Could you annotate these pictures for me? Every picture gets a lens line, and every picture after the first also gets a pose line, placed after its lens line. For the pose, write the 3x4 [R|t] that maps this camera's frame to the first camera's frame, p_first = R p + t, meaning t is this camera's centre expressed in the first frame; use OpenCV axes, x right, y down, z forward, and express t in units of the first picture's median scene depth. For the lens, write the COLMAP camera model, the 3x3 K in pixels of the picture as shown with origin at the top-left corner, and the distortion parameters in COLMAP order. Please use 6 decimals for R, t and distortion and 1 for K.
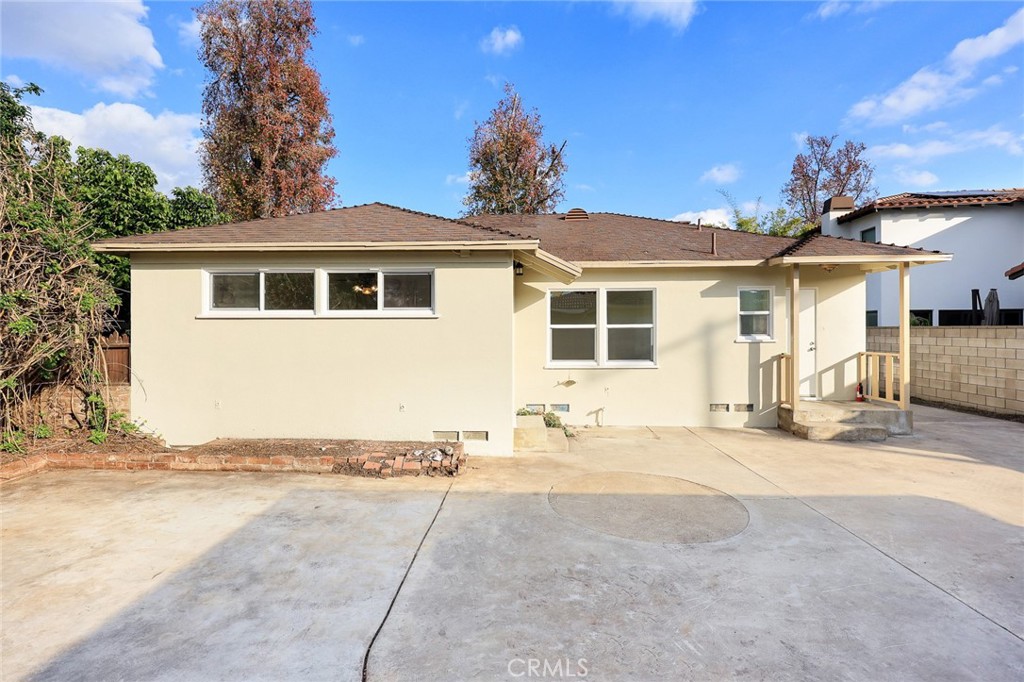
lens RADIAL K [[473.5, 0, 514.3], [0, 473.5, 330.4], [0, 0, 1]] dist [0.000023, 0.000330]
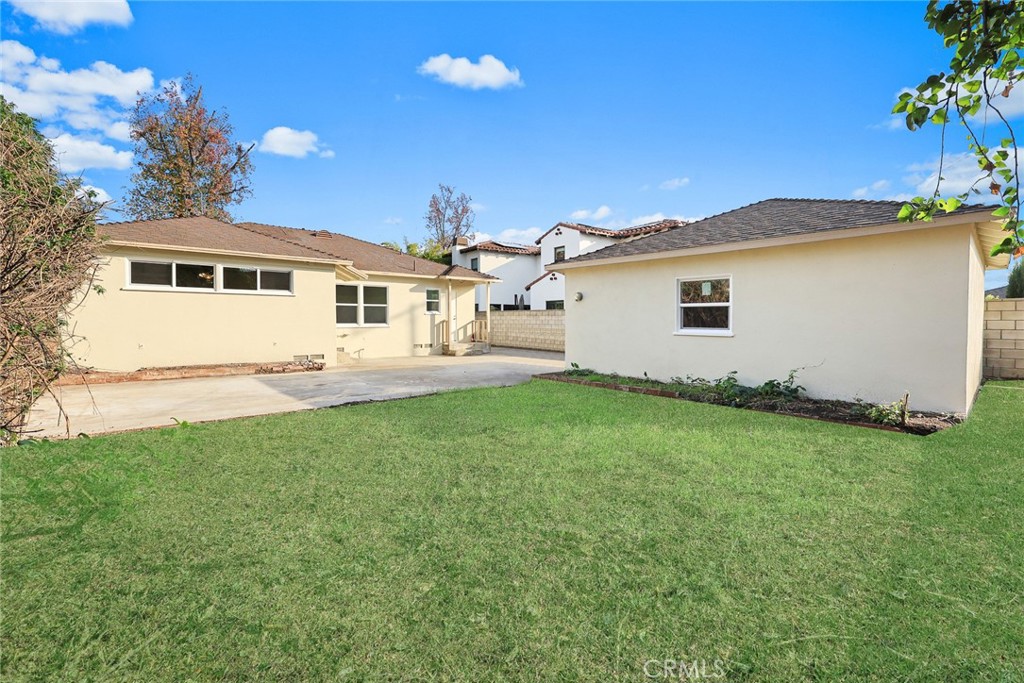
lens RADIAL K [[440.1, 0, 515.9], [0, 440.1, 330.1], [0, 0, 1]] dist [-0.000777, -0.000109]
pose [[0.737012, -0.009576, 0.675811, -0.532939], [-0.002878, 0.999846, 0.017307, 0.057725], [-0.675873, -0.014700, 0.736871, -0.679126]]
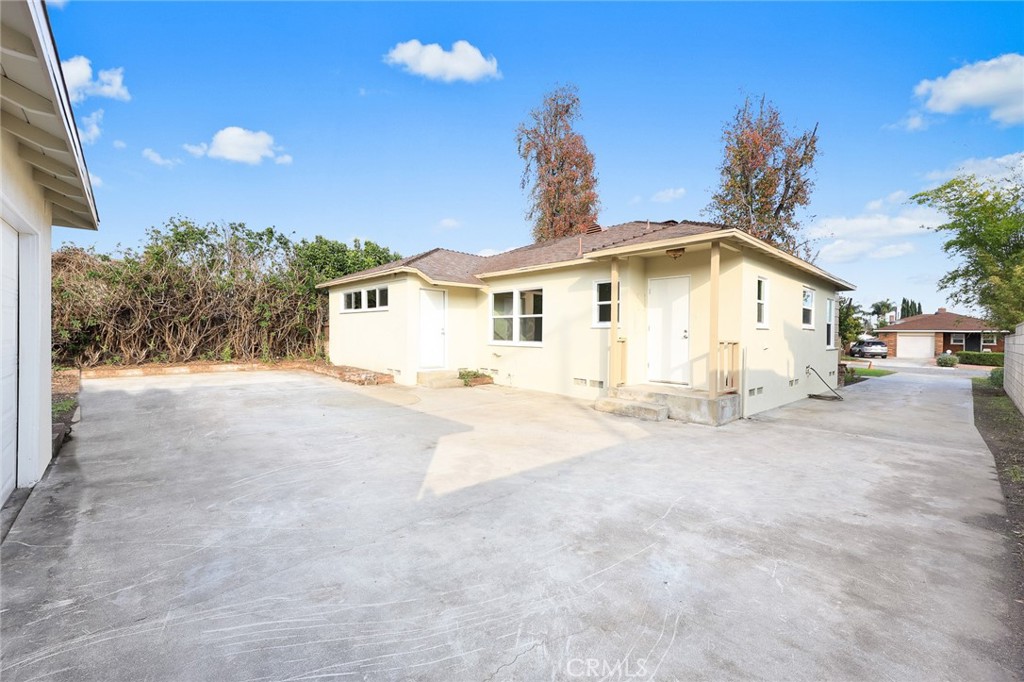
lens RADIAL K [[418.5, 0, 507.7], [0, 418.5, 337.9], [0, 0, 1]] dist [-0.001403, -0.000121]
pose [[0.696213, 0.023870, -0.717438, 1.059521], [-0.022544, 0.999681, 0.011383, 0.042023], [0.717481, 0.008249, 0.696529, 0.117986]]
